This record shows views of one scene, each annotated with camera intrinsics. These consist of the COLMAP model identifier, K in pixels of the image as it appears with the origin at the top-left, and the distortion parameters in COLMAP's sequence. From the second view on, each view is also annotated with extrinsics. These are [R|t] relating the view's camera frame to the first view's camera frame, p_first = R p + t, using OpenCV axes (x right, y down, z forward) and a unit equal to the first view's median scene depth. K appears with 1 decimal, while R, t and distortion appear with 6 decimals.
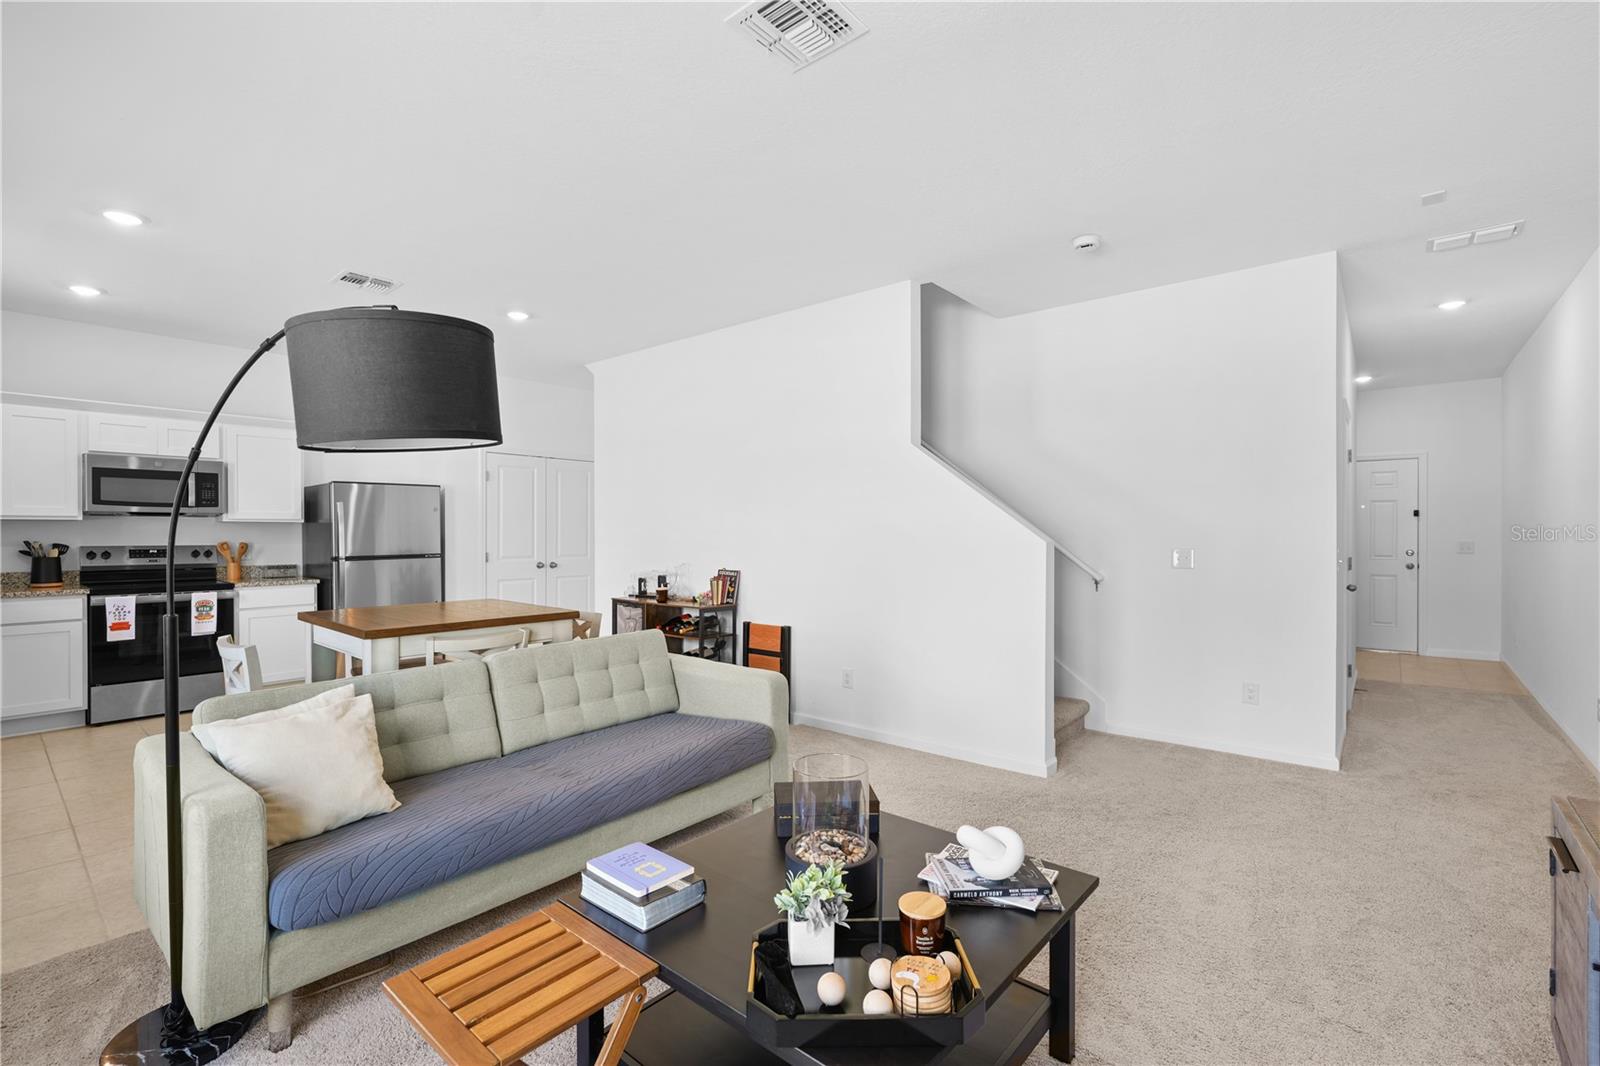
lens RADIAL K [[714.1, 0, 797.1], [0, 714.1, 534.1], [0, 0, 1]] dist [-0.002179, 0.002782]
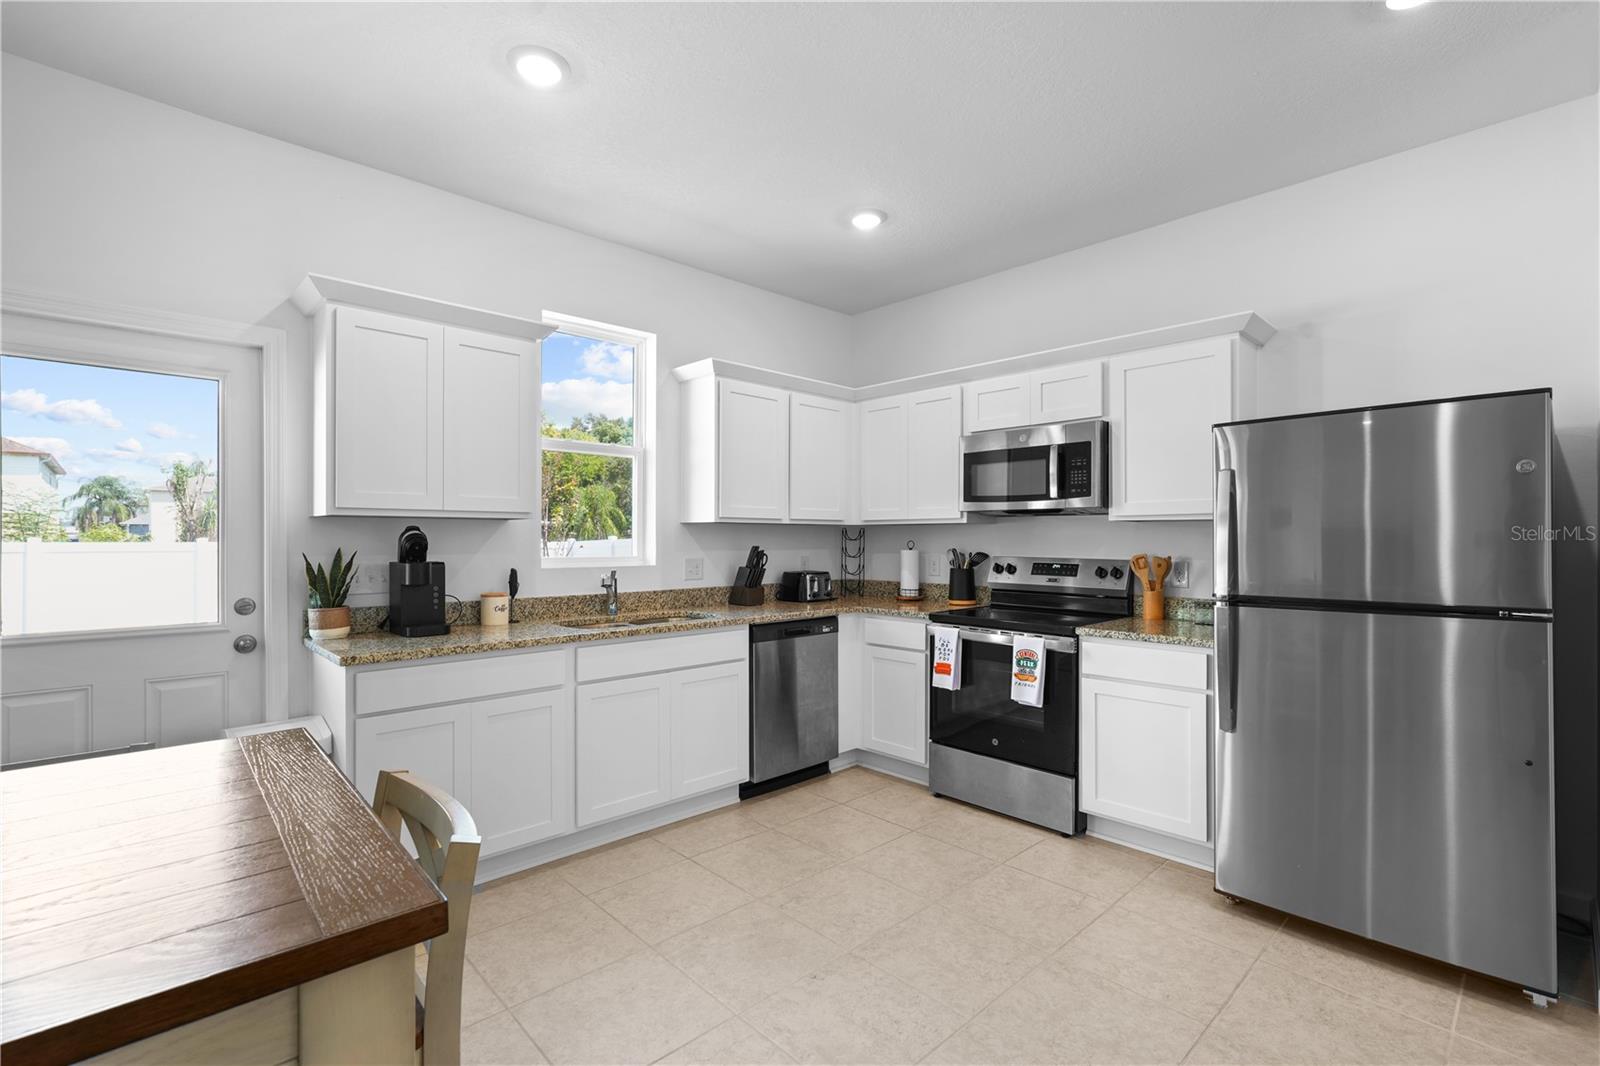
lens RADIAL K [[714.1, 0, 806.3], [0, 714.1, 535.2], [0, 0, 1]] dist [-0.002179, 0.002782]
pose [[-0.096674, -0.005254, -0.995302, -0.199096], [-0.005627, 0.999973, -0.004733, -0.001553], [0.995300, 0.005143, -0.096701, 0.864031]]
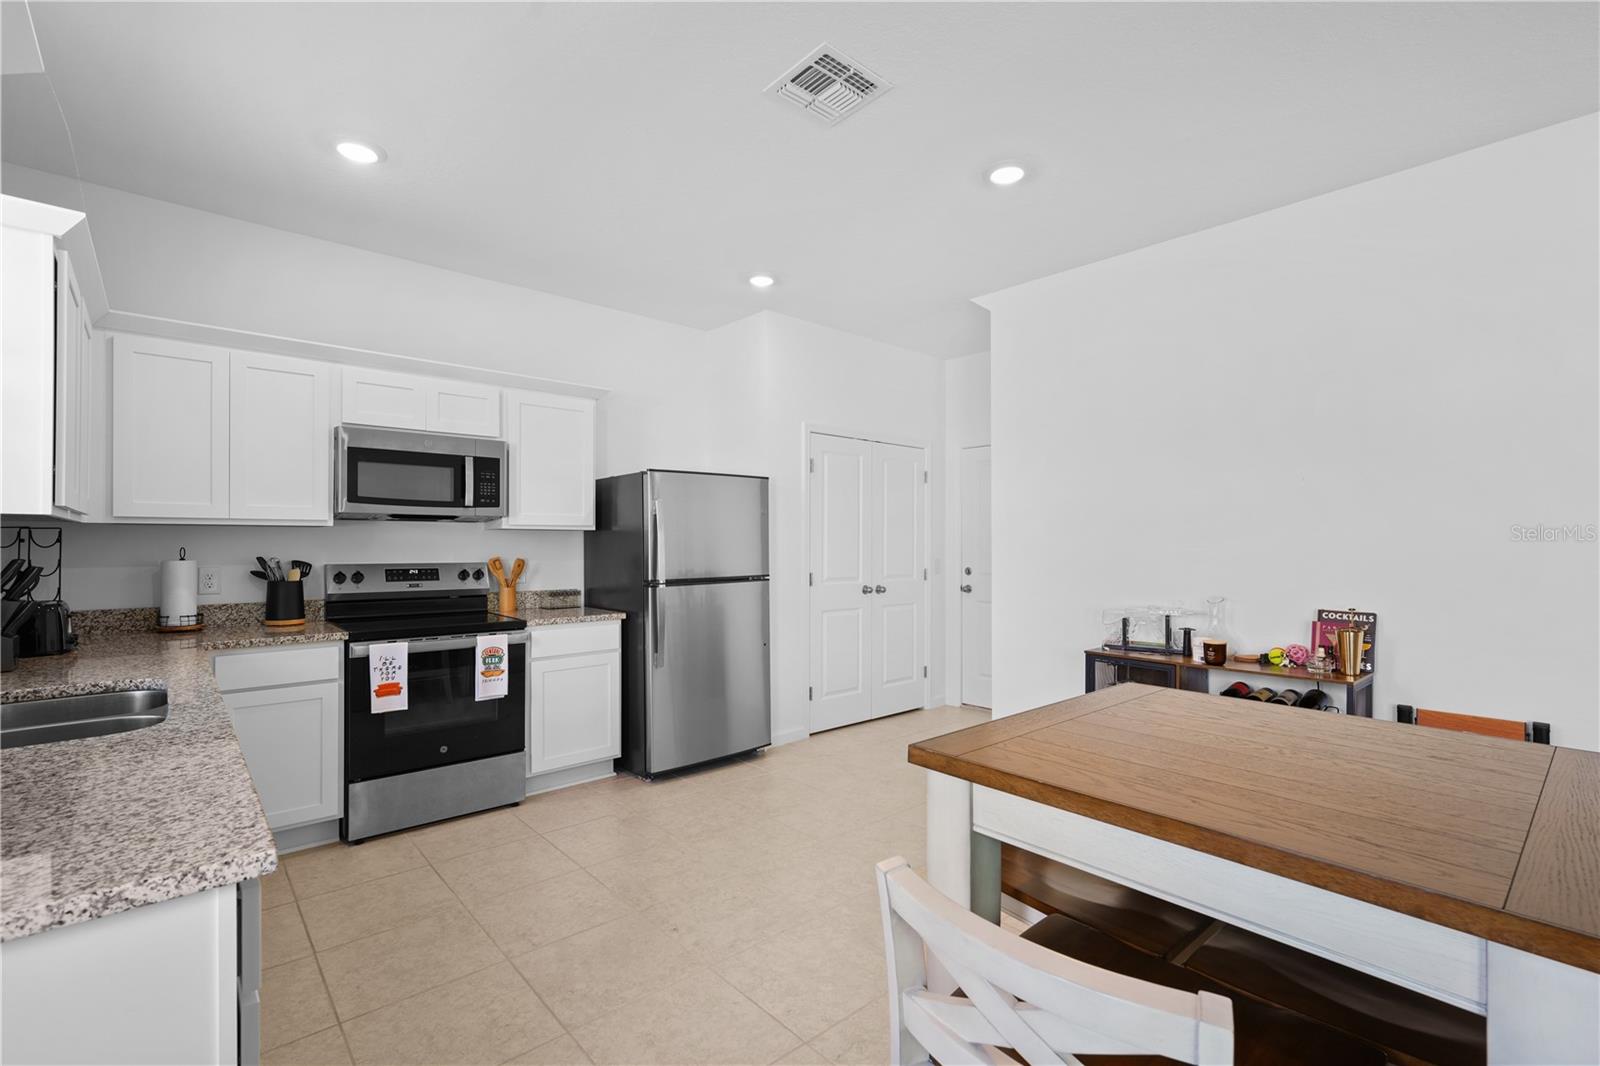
lens RADIAL K [[714.1, 0, 796.0], [0, 714.1, 536.3], [0, 0, 1]] dist [-0.002179, 0.002782]
pose [[0.990455, -0.001640, -0.137825, -0.457993], [-0.000296, 0.999902, -0.014026, -0.000673], [0.137835, 0.013932, 0.990357, 0.380227]]
